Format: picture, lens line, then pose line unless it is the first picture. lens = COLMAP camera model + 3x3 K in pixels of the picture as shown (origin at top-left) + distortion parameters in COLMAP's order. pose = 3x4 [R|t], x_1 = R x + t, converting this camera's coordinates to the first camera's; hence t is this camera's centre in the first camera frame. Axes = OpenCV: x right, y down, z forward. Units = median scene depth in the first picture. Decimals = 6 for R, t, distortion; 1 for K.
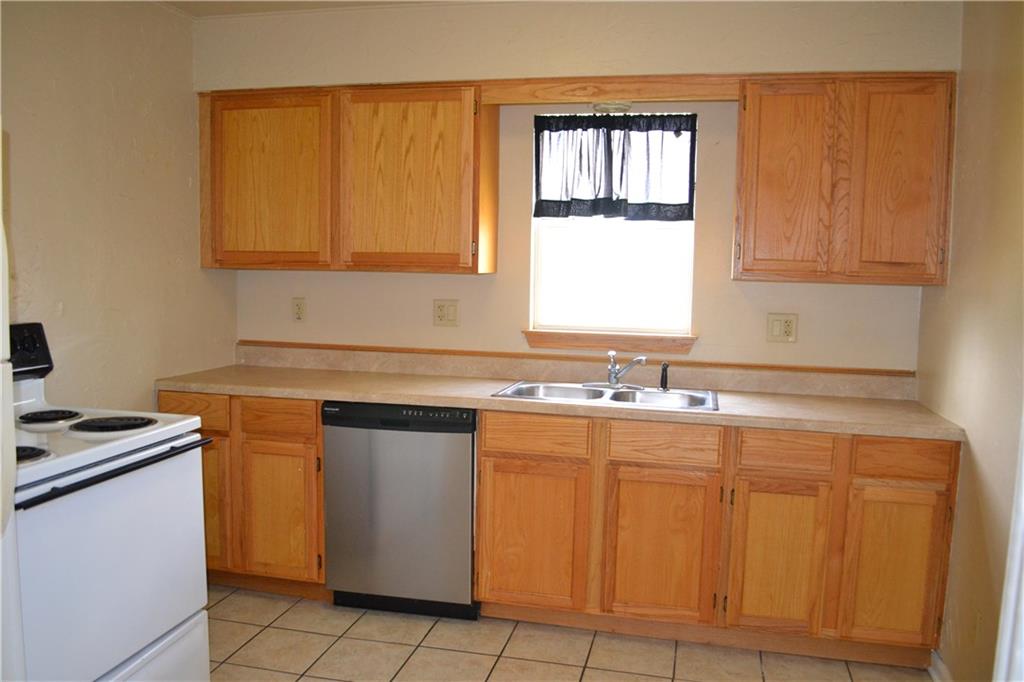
lens RADIAL K [[812.9, 0, 512.0], [0, 812.9, 341.0], [0, 0, 1]] dist [-0.066605, -0.005703]
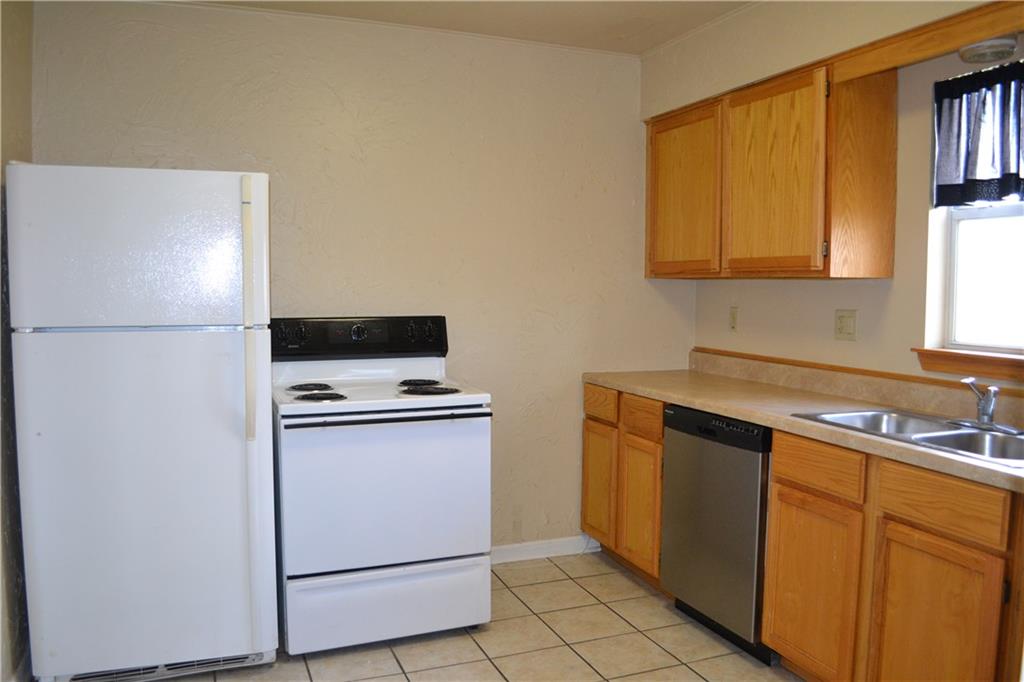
lens RADIAL K [[812.9, 0, 512.0], [0, 812.9, 341.0], [0, 0, 1]] dist [-0.066605, -0.005703]
pose [[0.573797, 0.042831, -0.817877, 0.473456], [-0.070064, 0.997538, 0.003085, 0.005832], [0.815995, 0.055534, 0.575385, 0.231804]]
